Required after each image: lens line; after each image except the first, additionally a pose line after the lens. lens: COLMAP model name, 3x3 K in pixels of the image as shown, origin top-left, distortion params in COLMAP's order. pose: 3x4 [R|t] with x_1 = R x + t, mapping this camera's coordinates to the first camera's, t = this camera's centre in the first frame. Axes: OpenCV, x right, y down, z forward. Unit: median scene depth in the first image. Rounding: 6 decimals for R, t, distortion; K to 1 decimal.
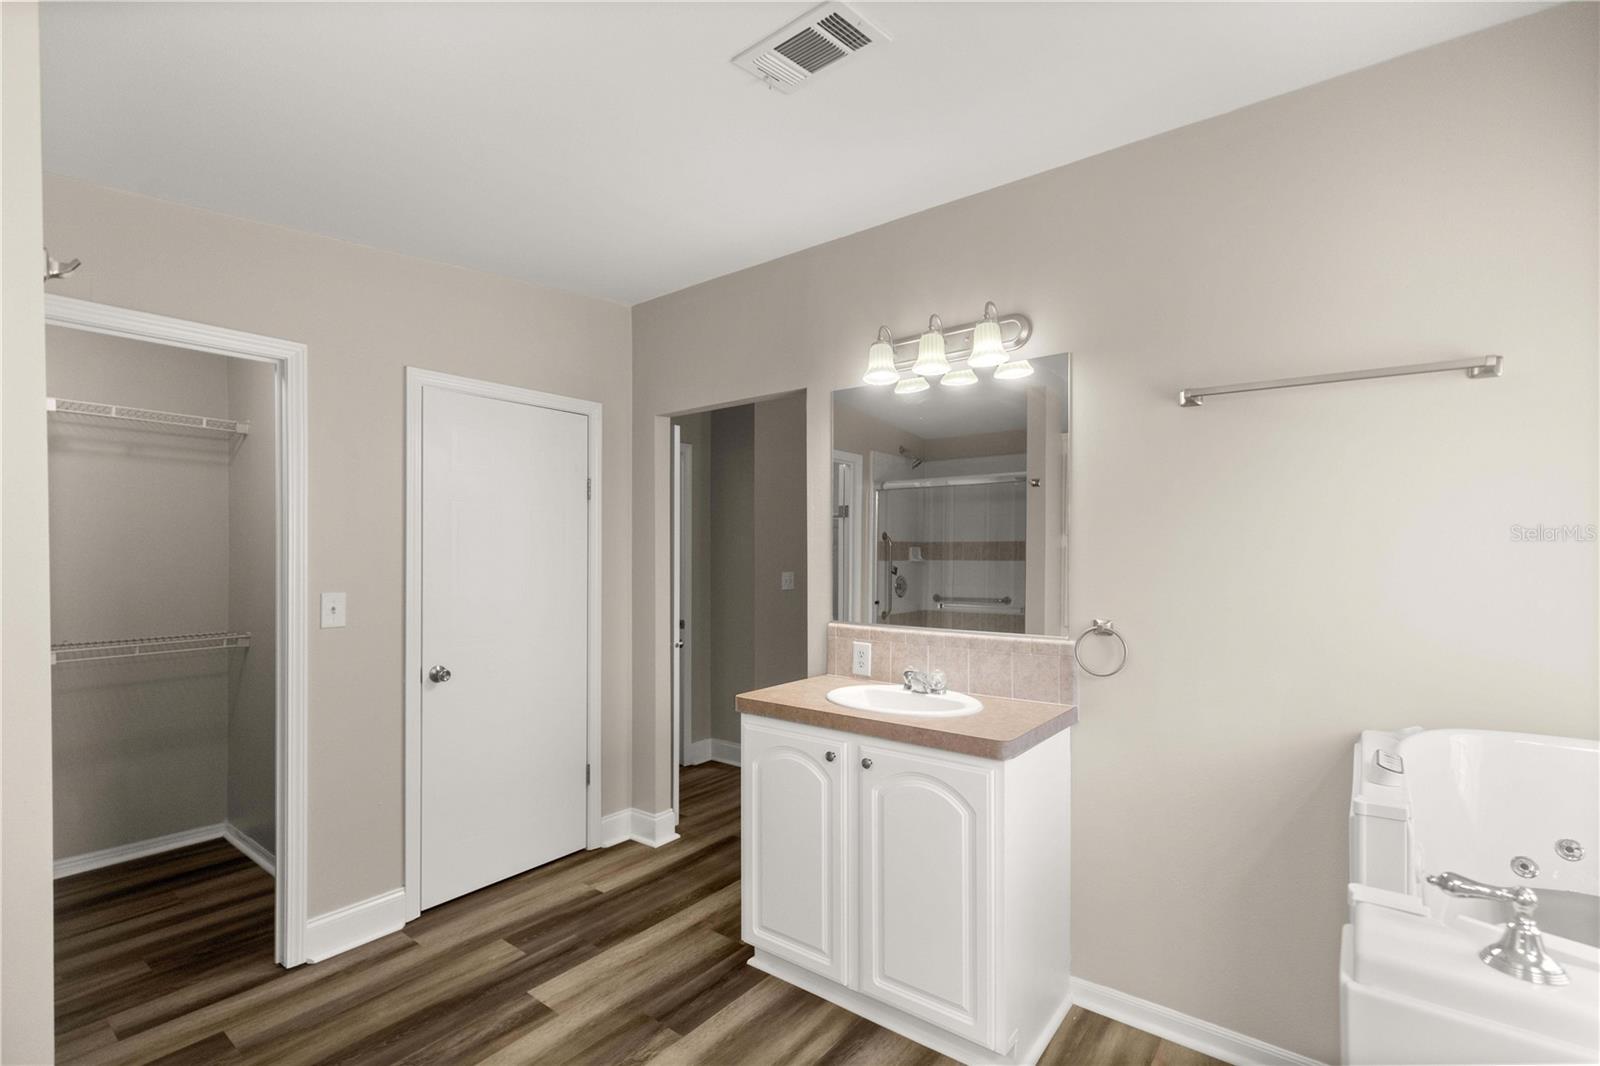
lens RADIAL K [[724.9, 0, 803.5], [0, 724.9, 548.4], [0, 0, 1]] dist [-0.000346, -0.000032]
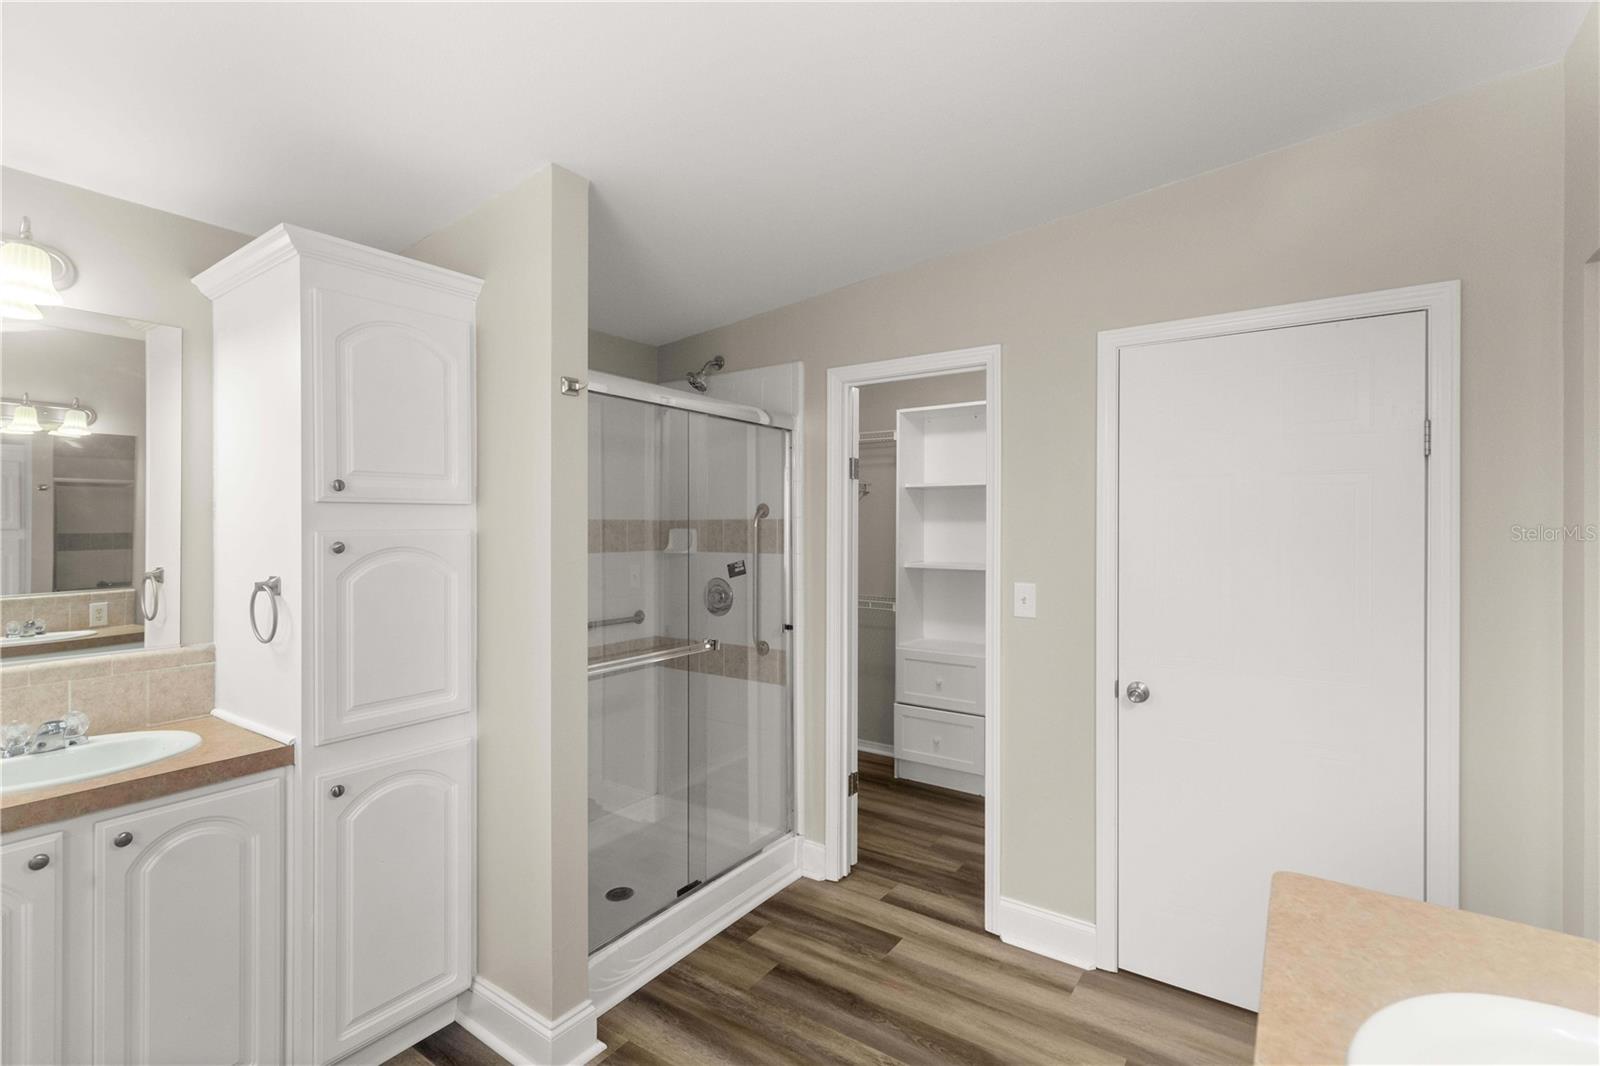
lens RADIAL K [[723.3, 0, 803.0], [0, 723.3, 522.0], [0, 0, 1]] dist [0.001400, 0.000145]
pose [[0.044751, -0.013065, -0.998913, 0.340186], [-0.001695, 0.999912, -0.013154, -0.009599], [0.998997, 0.002282, 0.044725, 0.652973]]
